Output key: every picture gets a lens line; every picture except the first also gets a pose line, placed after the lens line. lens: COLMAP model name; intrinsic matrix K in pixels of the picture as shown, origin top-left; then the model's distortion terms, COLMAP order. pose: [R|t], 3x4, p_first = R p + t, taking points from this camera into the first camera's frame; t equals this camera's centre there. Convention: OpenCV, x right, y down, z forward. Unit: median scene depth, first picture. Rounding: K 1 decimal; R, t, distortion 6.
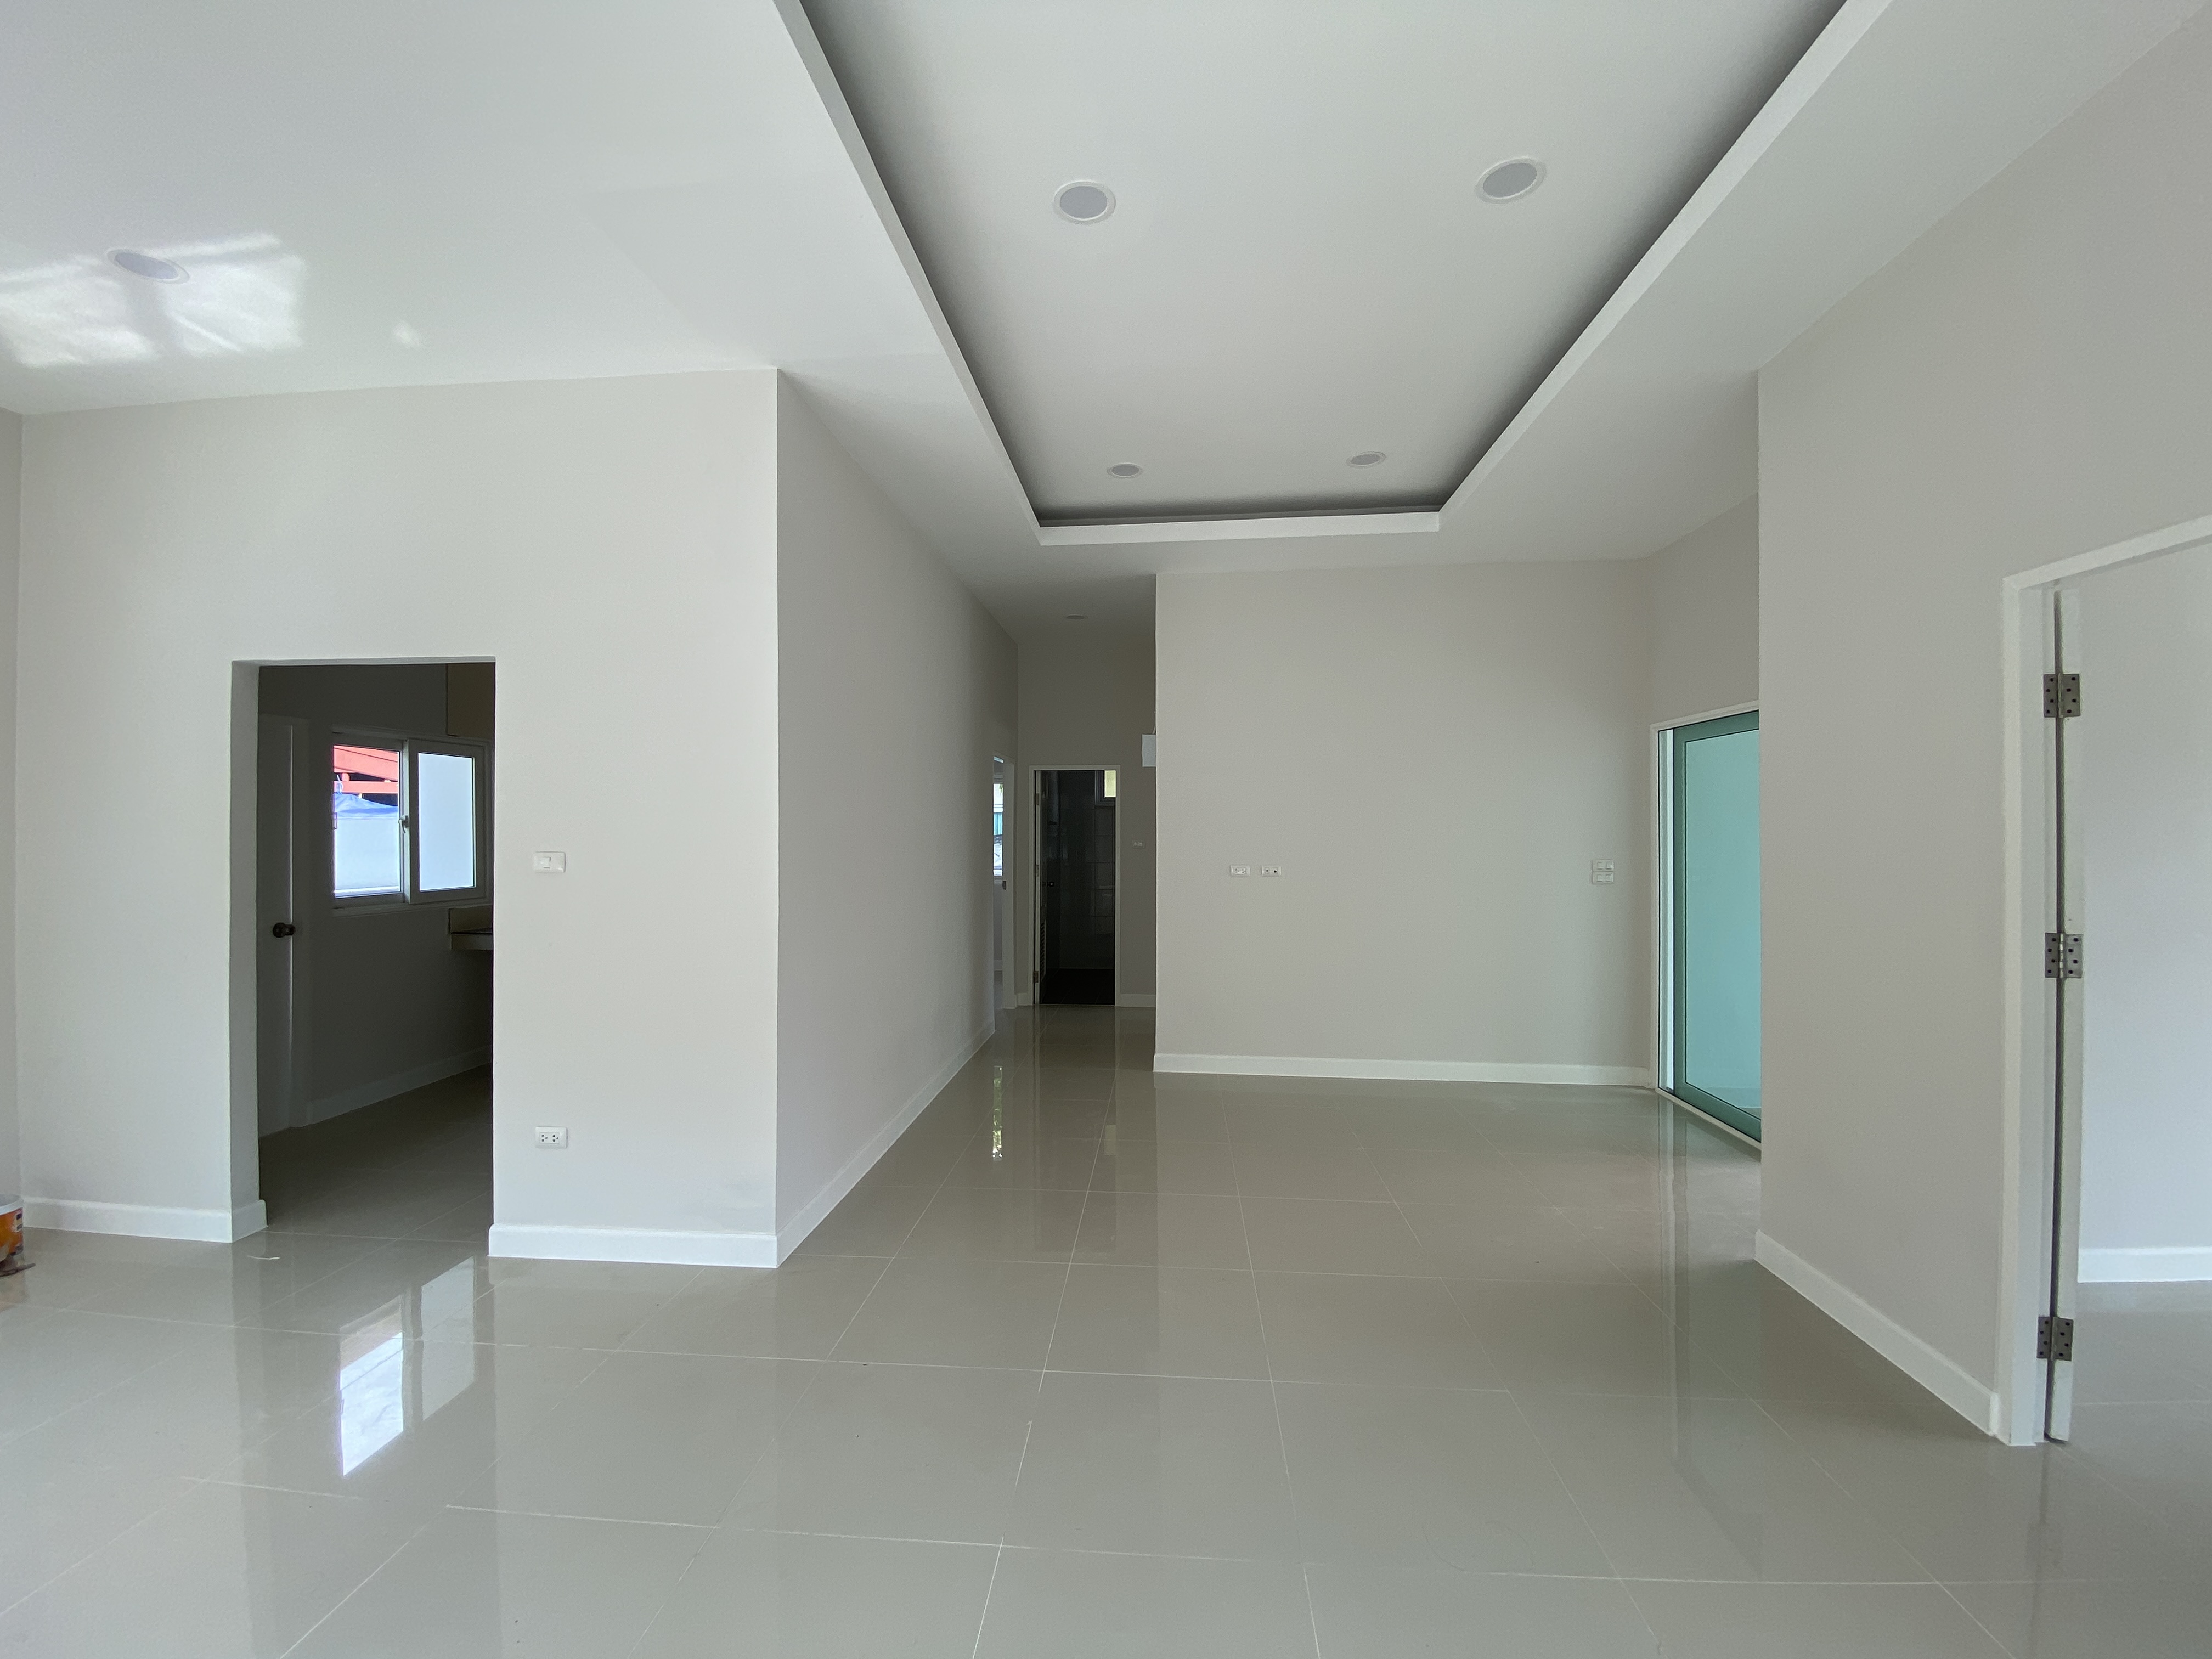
lens RADIAL K [[892.9, 0, 1112.5], [0, 892.9, 824.1], [0, 0, 1]] dist [0.000772, -0.008694]
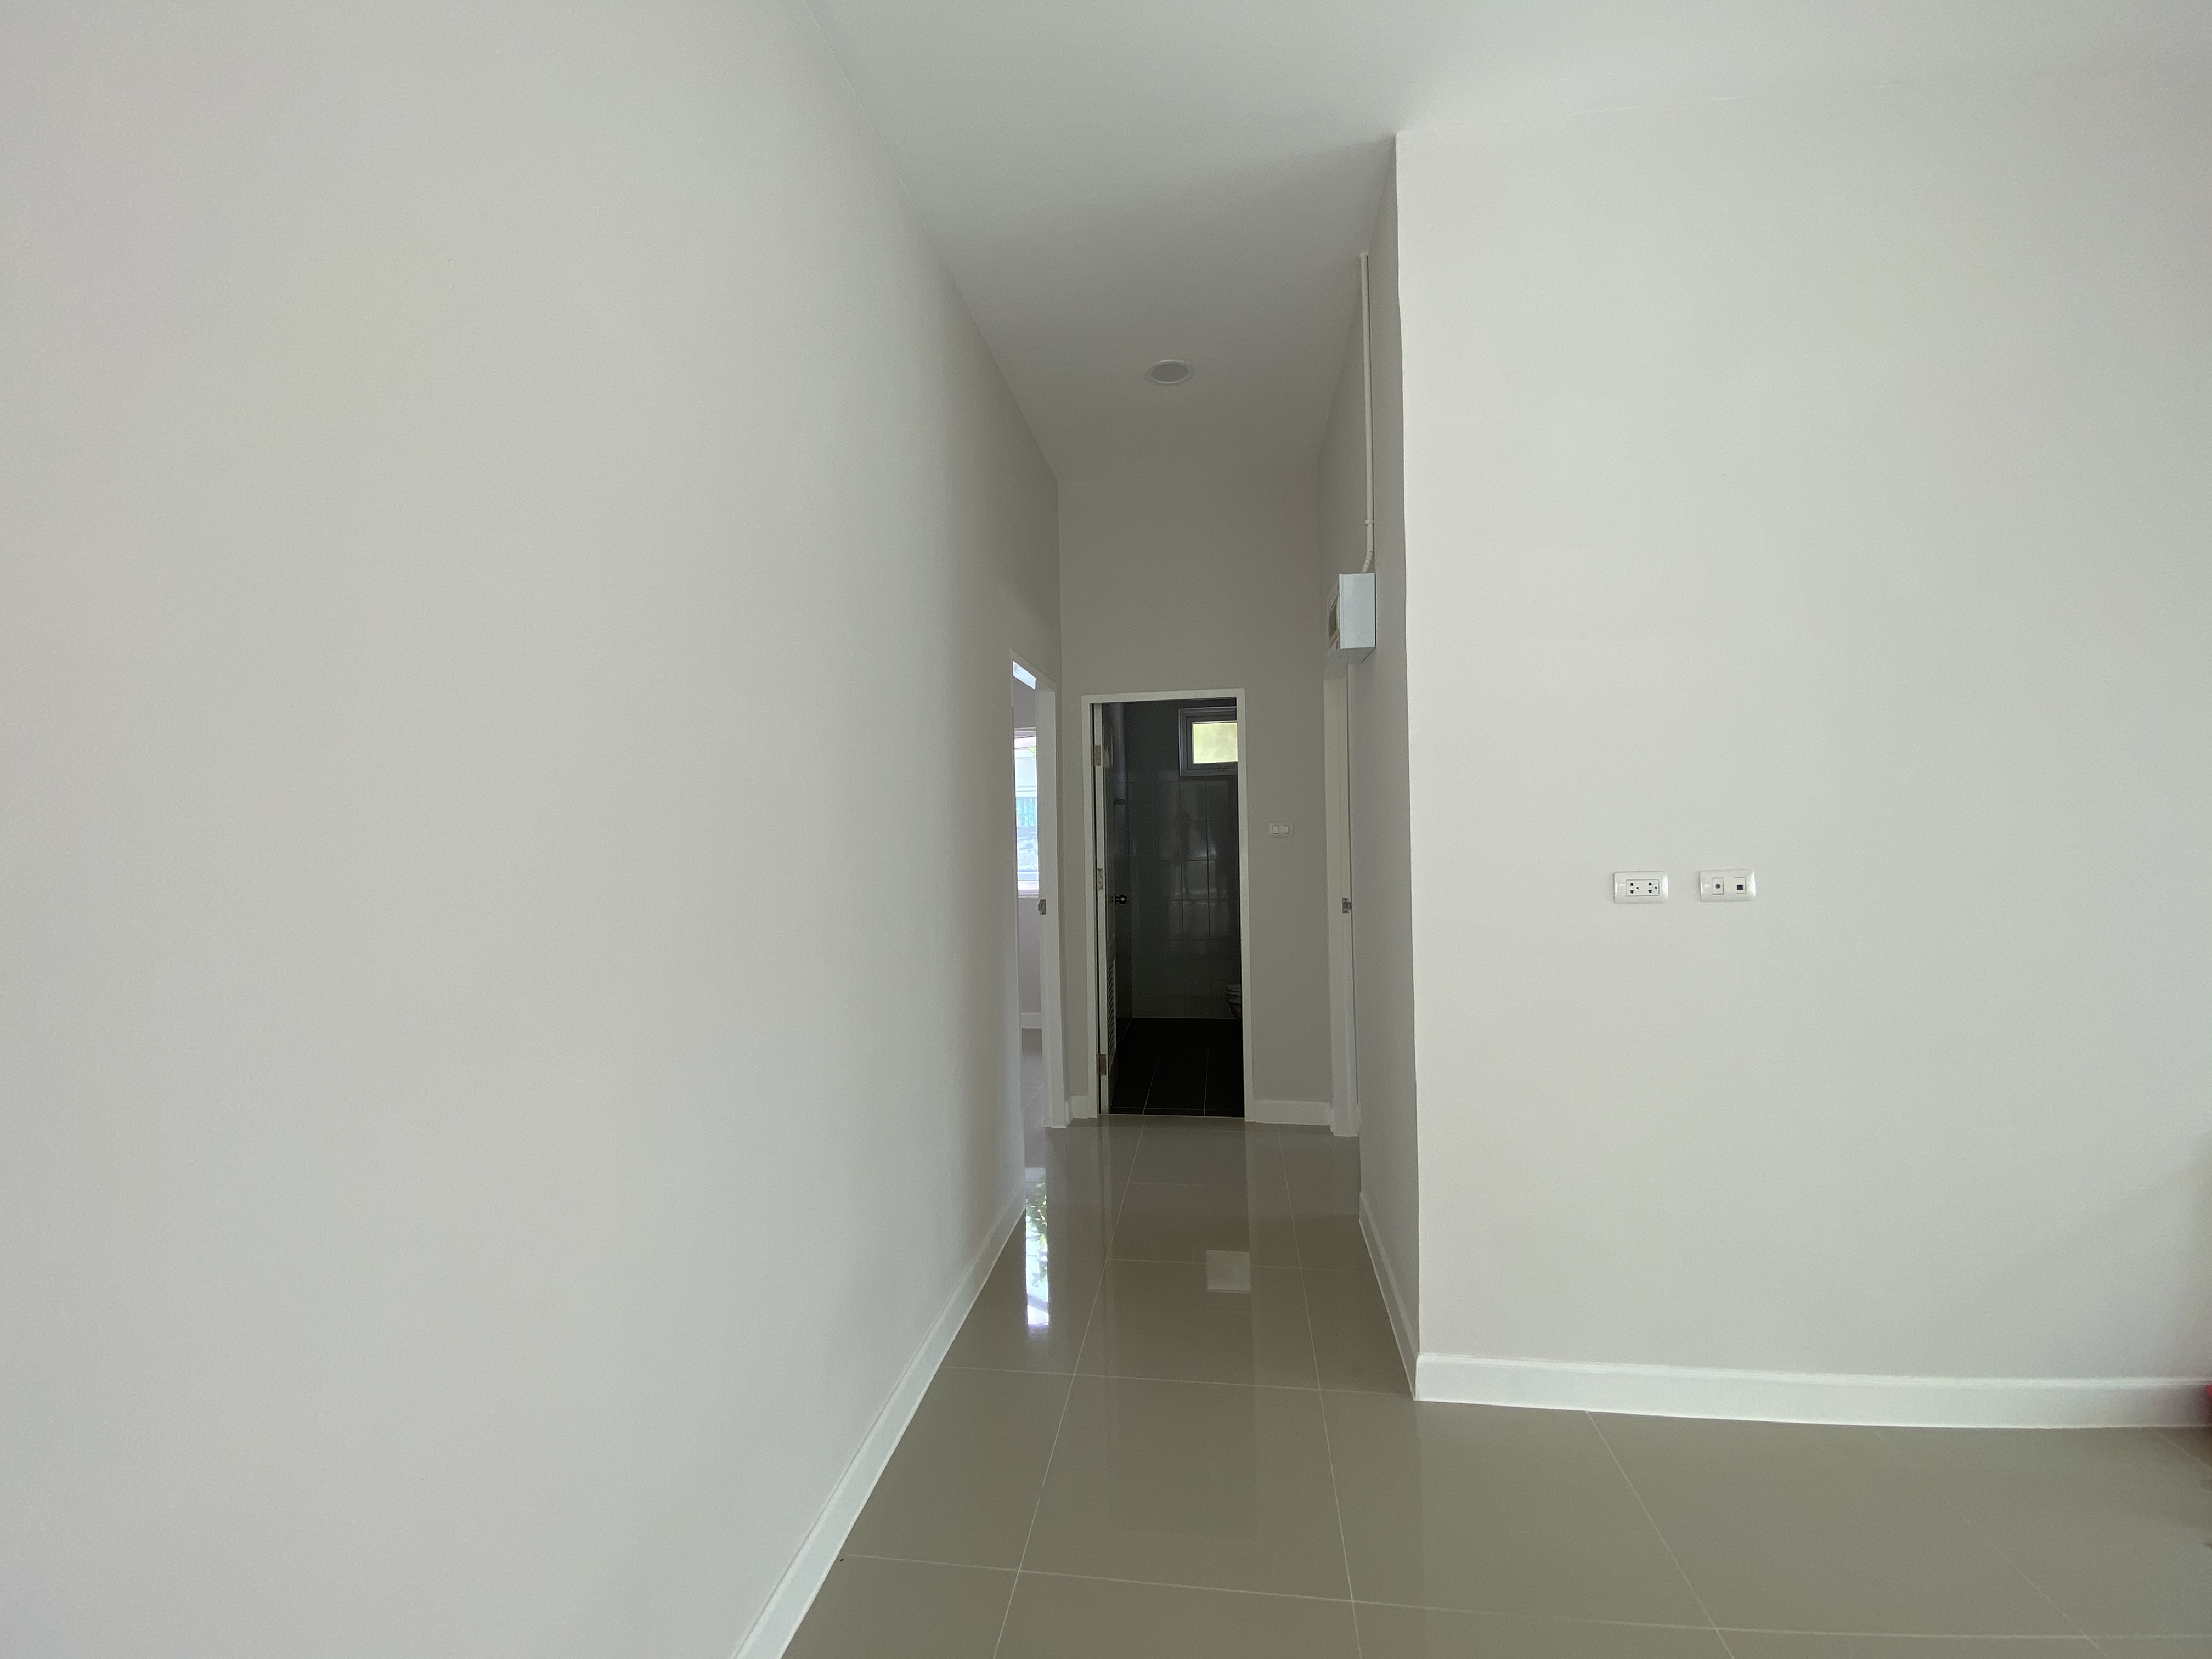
lens RADIAL K [[892.9, 0, 1109.6], [0, 892.9, 829.1], [0, 0, 1]] dist [0.000772, -0.008694]
pose [[0.997814, -0.021823, -0.062382, -0.041976], [0.022696, 0.999654, 0.013310, 0.012544], [0.062070, -0.014697, 0.997964, 0.432505]]
